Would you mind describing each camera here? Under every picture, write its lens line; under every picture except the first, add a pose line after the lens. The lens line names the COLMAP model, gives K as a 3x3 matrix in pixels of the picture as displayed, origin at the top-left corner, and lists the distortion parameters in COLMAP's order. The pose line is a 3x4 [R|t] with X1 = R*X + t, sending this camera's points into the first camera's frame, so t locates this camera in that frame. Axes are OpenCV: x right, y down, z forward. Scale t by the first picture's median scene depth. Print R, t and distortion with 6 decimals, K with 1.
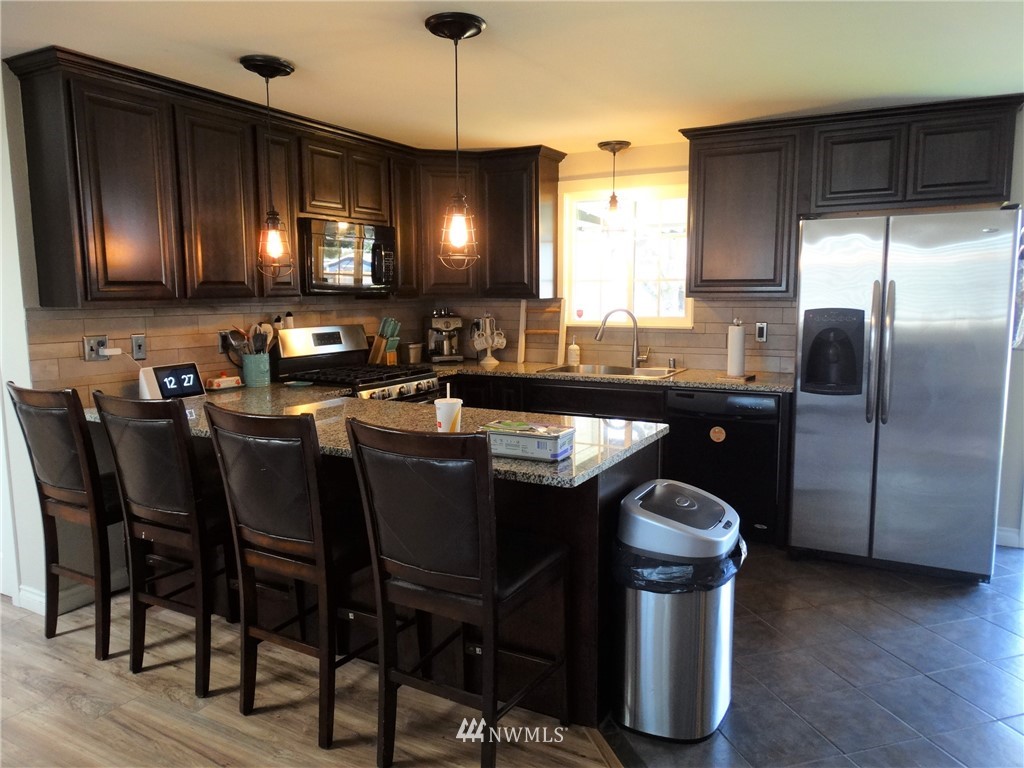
lens RADIAL K [[724.8, 0, 515.7], [0, 724.8, 383.1], [0, 0, 1]] dist [-0.014801, -0.000748]
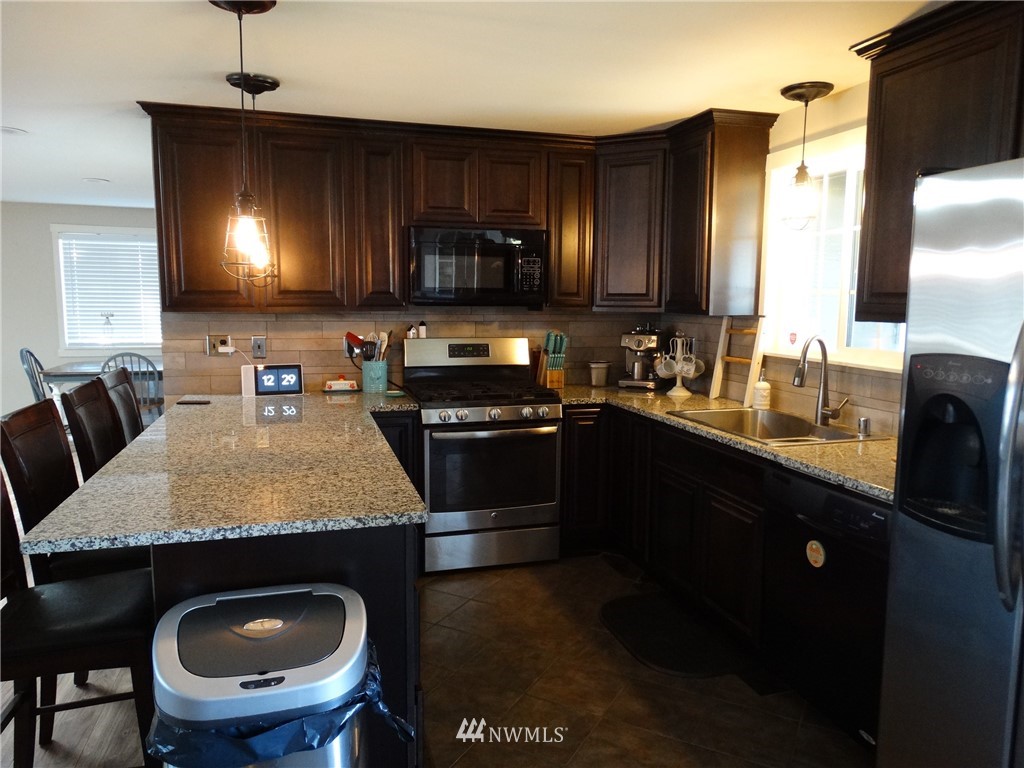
lens RADIAL K [[724.8, 0, 513.7], [0, 724.8, 386.6], [0, 0, 1]] dist [-0.014801, -0.000748]
pose [[0.710276, 0.098690, -0.696971, 0.484088], [-0.101581, 0.994130, 0.037246, -0.059802], [0.696555, 0.044344, 0.716131, 0.383278]]
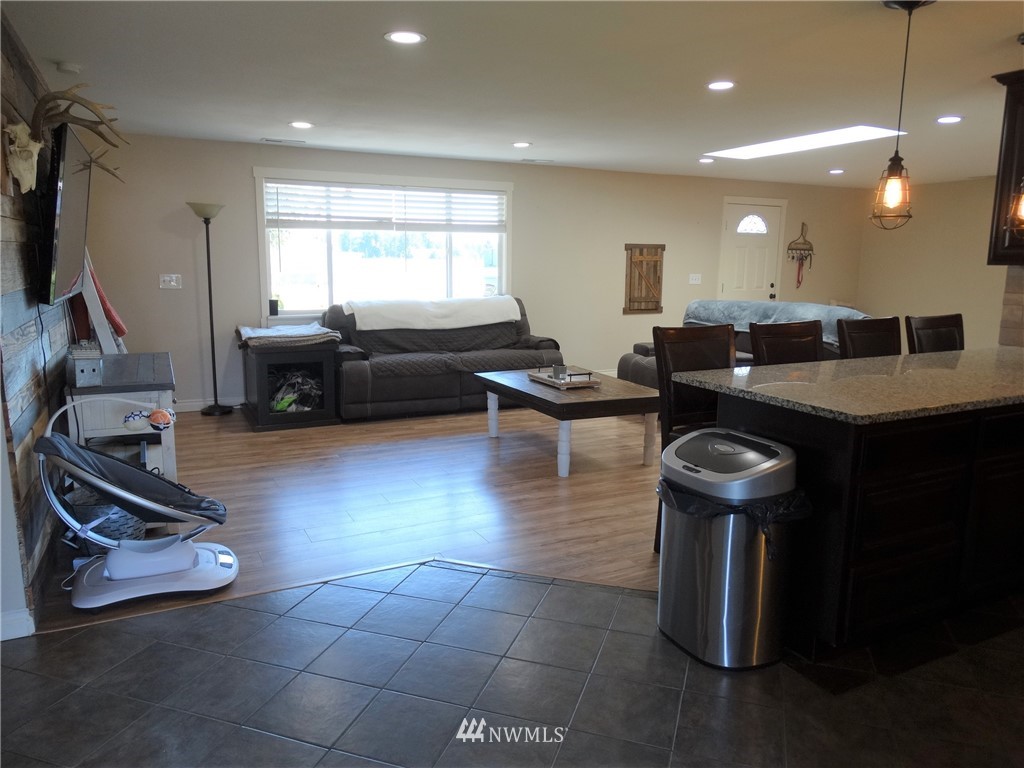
lens RADIAL K [[724.8, 0, 511.5], [0, 724.8, 383.5], [0, 0, 1]] dist [-0.014801, -0.000748]
pose [[-0.573896, 0.140746, -0.806743, 0.720430], [-0.107742, 0.963581, 0.244753, -0.088027], [0.811810, 0.227383, -0.537831, 0.740521]]
